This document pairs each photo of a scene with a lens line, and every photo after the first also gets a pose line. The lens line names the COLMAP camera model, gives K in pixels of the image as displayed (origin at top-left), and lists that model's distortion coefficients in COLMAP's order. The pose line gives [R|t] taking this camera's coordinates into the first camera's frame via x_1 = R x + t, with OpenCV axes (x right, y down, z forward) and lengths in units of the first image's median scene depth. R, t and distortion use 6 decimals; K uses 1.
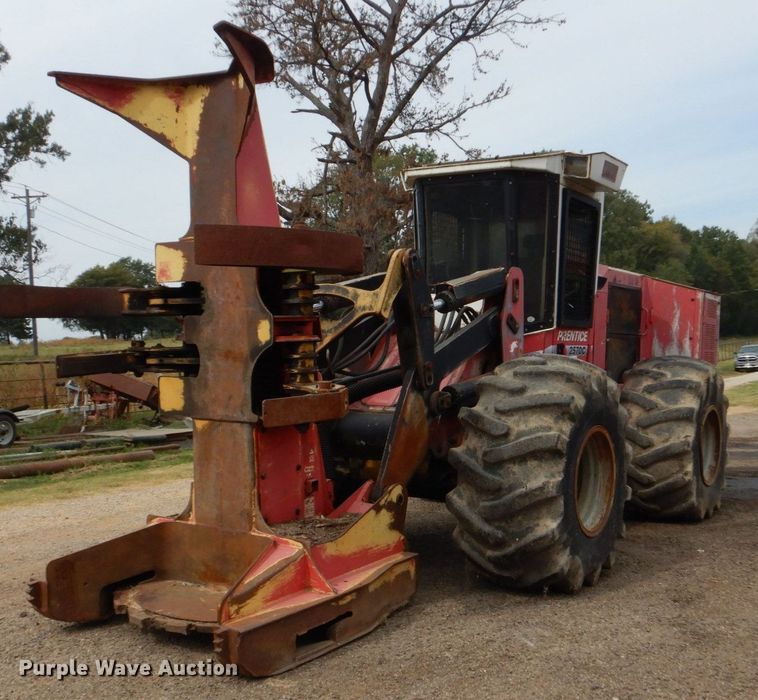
lens RADIAL K [[917.8, 0, 349.9], [0, 917.8, 392.5], [0, 0, 1]] dist [0.010688, 0.022299]
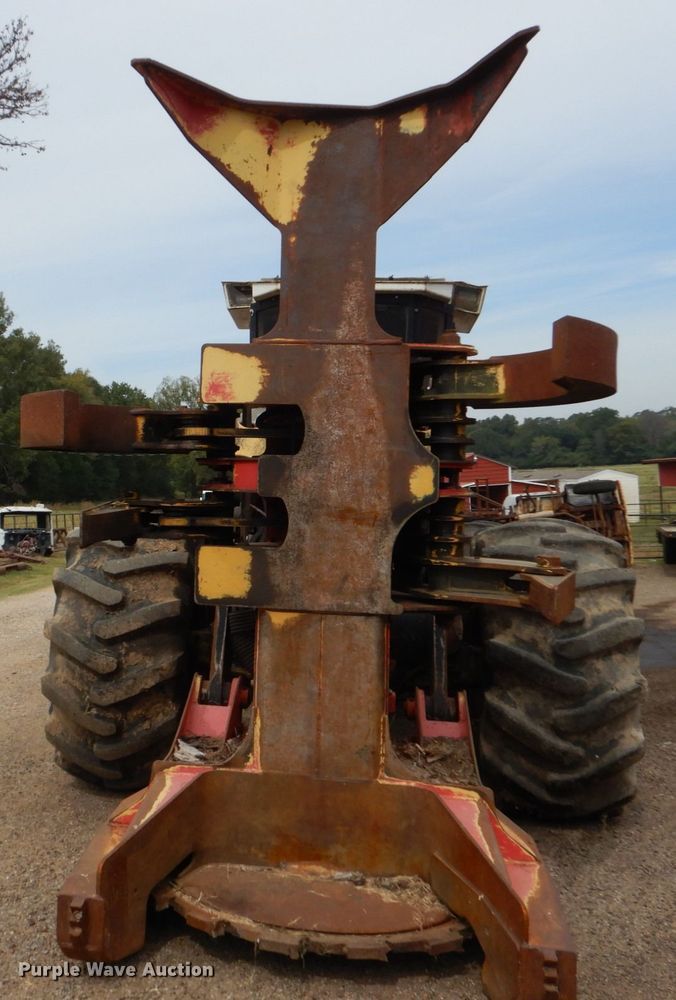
lens RADIAL K [[1027.5, 0, 143.6], [0, 1027.5, 469.2], [0, 0, 1]] dist [0.020762, -0.013967]
pose [[0.912328, 0.034369, 0.408015, -0.535739], [-0.000445, 0.996554, -0.082949, -0.010548], [-0.409460, 0.075496, 0.909199, 0.341450]]
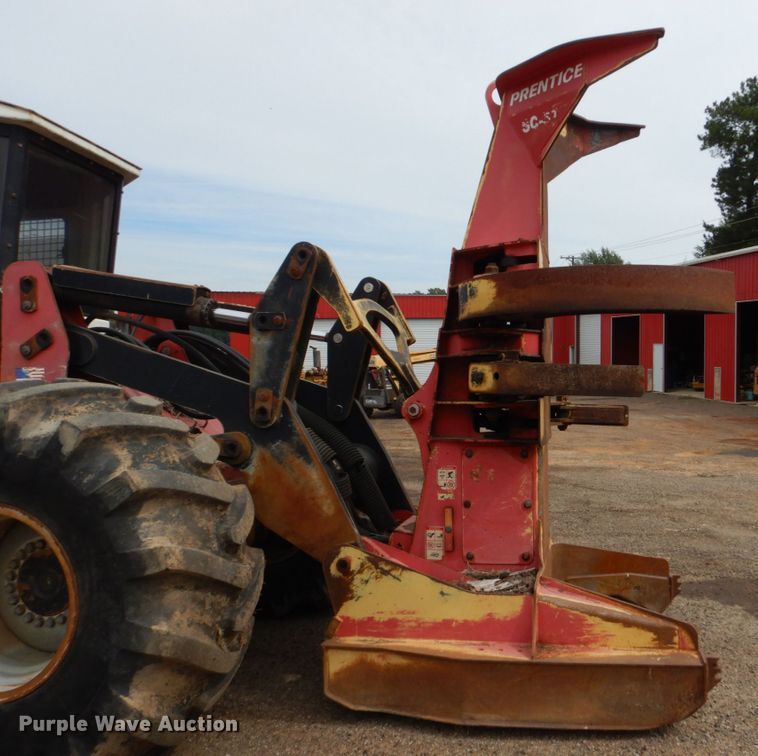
lens RADIAL K [[735.8, 0, 506.8], [0, 735.8, 376.9], [0, 0, 1]] dist [0.014019, 0.009039]
pose [[-0.493193, 0.039211, 0.869036, -0.742473], [0.084229, 0.996442, 0.002842, -0.039788], [-0.865833, 0.074599, -0.494741, 1.324046]]
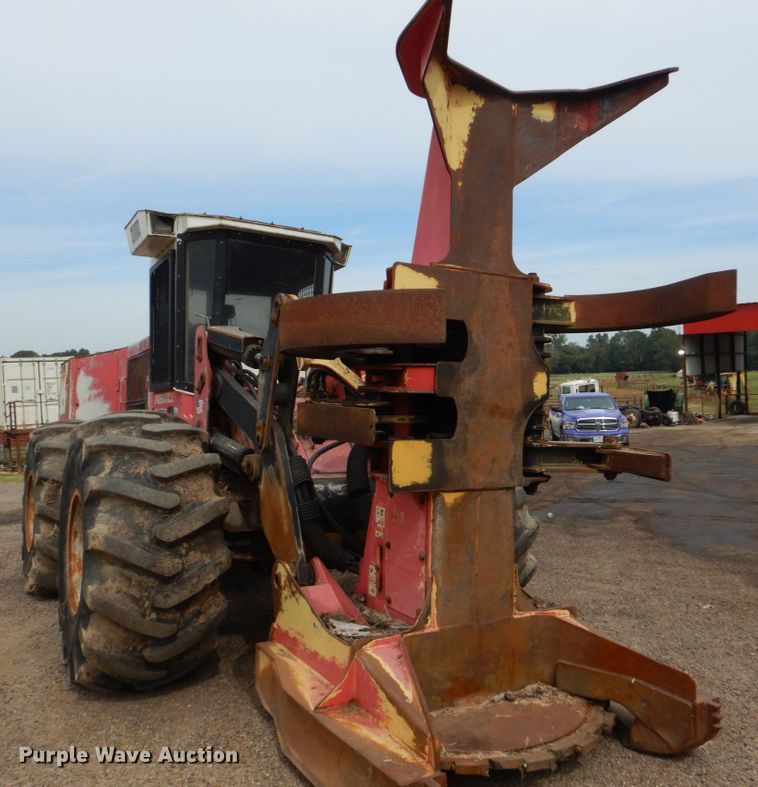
lens RADIAL K [[770.2, 0, 409.3], [0, 770.2, 391.9], [0, 0, 1]] dist [0.017008, -0.002946]
pose [[0.388678, 0.036405, 0.920654, -0.760397], [0.052999, 0.996681, -0.061786, -0.016762], [-0.919848, 0.072809, 0.385459, 0.736218]]
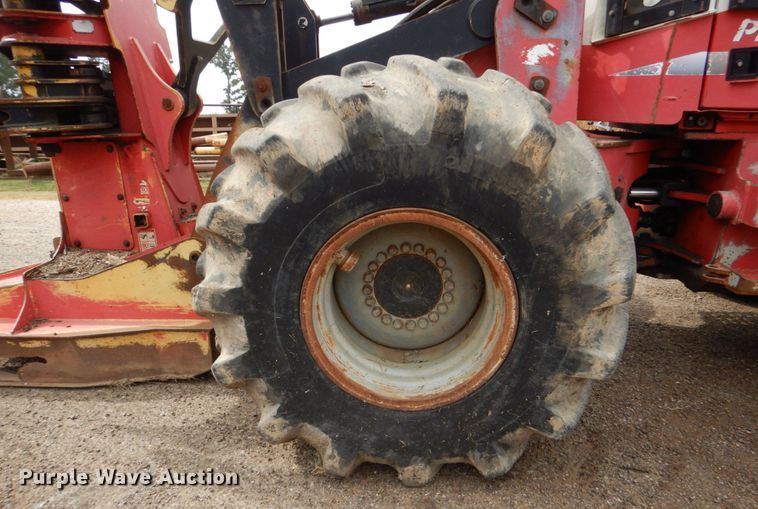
lens RADIAL K [[533.8, 0, 377.9], [0, 533.8, 285.3], [0, 0, 1]] dist [0.004842, 0.002166]
pose [[0.537630, 0.281497, -0.794804, 0.524955], [-0.053105, 0.952059, 0.301271, -0.010069], [0.841507, -0.119764, 0.526805, 0.898284]]
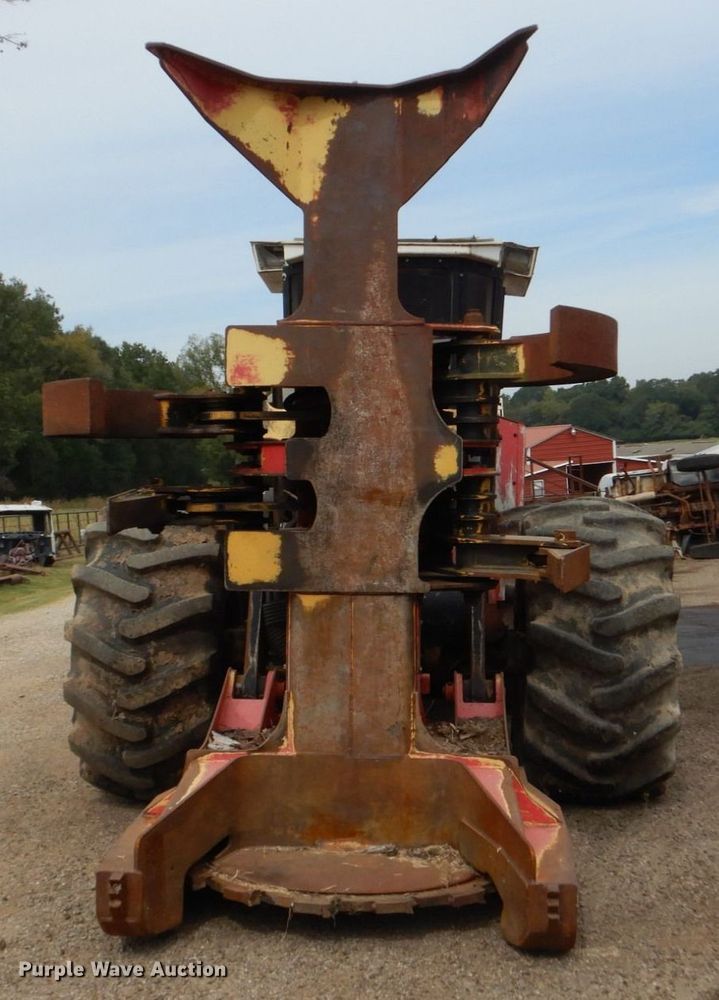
lens RADIAL K [[1317.5, 0, 329.3], [0, 1317.5, 509.4], [0, 0, 1]] dist [0.004102, 0.068320]
pose [[0.855930, -0.007365, 0.517039, -0.615103], [0.031345, 0.998799, -0.037663, 0.004360], [-0.516140, 0.048444, 0.855133, 0.169277]]
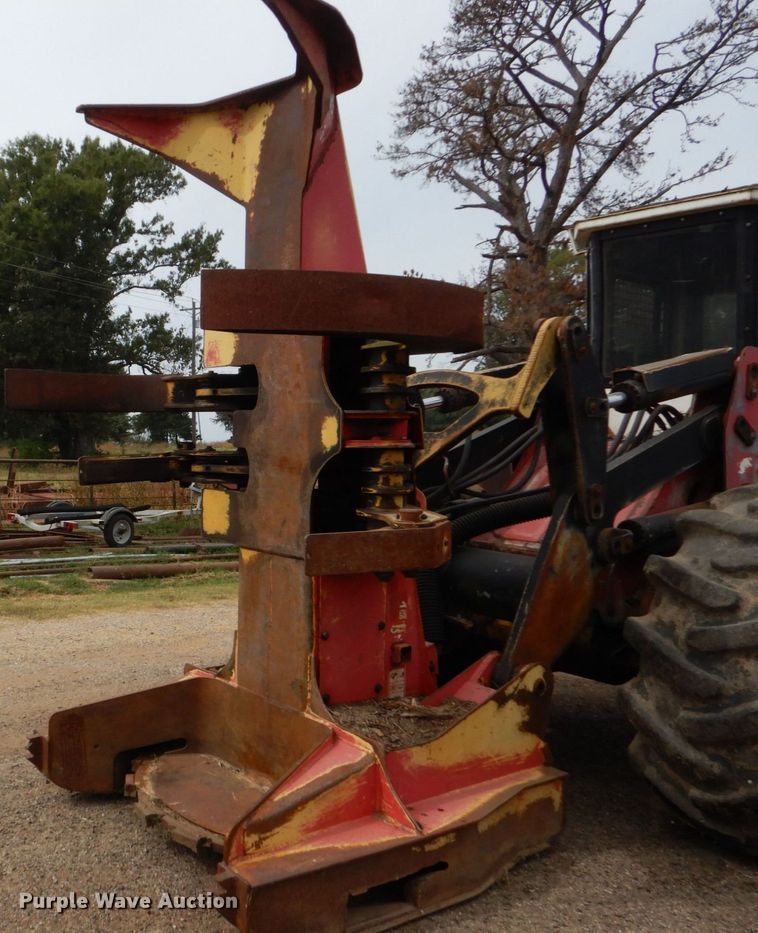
lens RADIAL K [[886.4, 0, 132.2], [0, 886.4, 464.4], [0, 0, 1]] dist [0.010592, 0.010343]
pose [[0.917169, 0.035330, -0.396929, 0.034204], [-0.048974, 0.998505, -0.024288, -0.016266], [0.395478, 0.041716, 0.917528, 0.282717]]
